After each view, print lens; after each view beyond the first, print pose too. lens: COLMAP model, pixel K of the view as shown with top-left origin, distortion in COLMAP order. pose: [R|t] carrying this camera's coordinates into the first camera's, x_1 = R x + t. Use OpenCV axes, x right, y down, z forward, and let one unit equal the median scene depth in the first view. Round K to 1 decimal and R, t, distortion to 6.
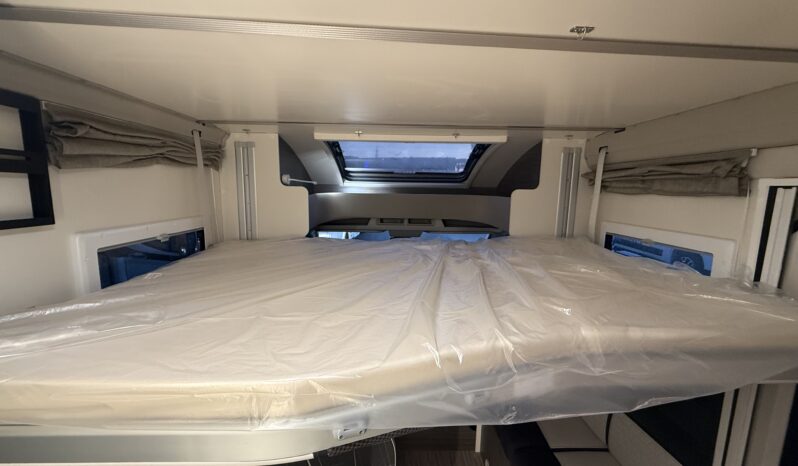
lens RADIAL K [[316.4, 0, 400.3], [0, 316.4, 234.0], [0, 0, 1]] dist [0.008643, -0.000010]
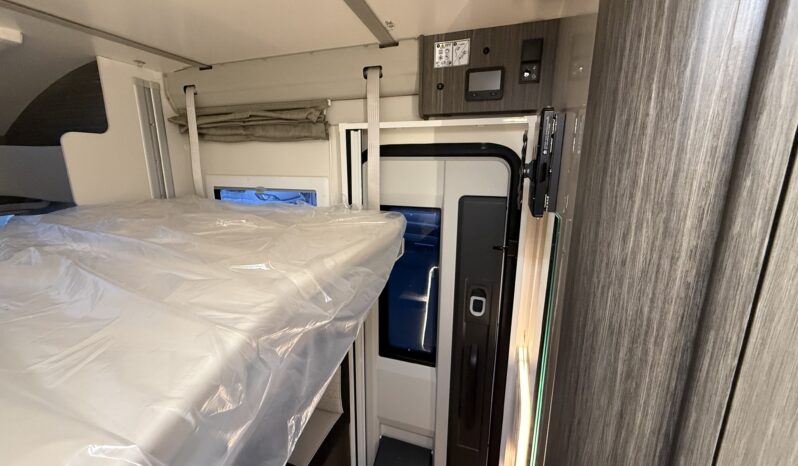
lens RADIAL K [[316.4, 0, 400.5], [0, 316.4, 234.7], [0, 0, 1]] dist [0.008643, -0.000010]
pose [[0.365556, -0.229712, 0.901999, -0.023454], [0.131331, 0.972103, 0.194341, 0.029608], [-0.921478, 0.047418, 0.385526, 0.194180]]
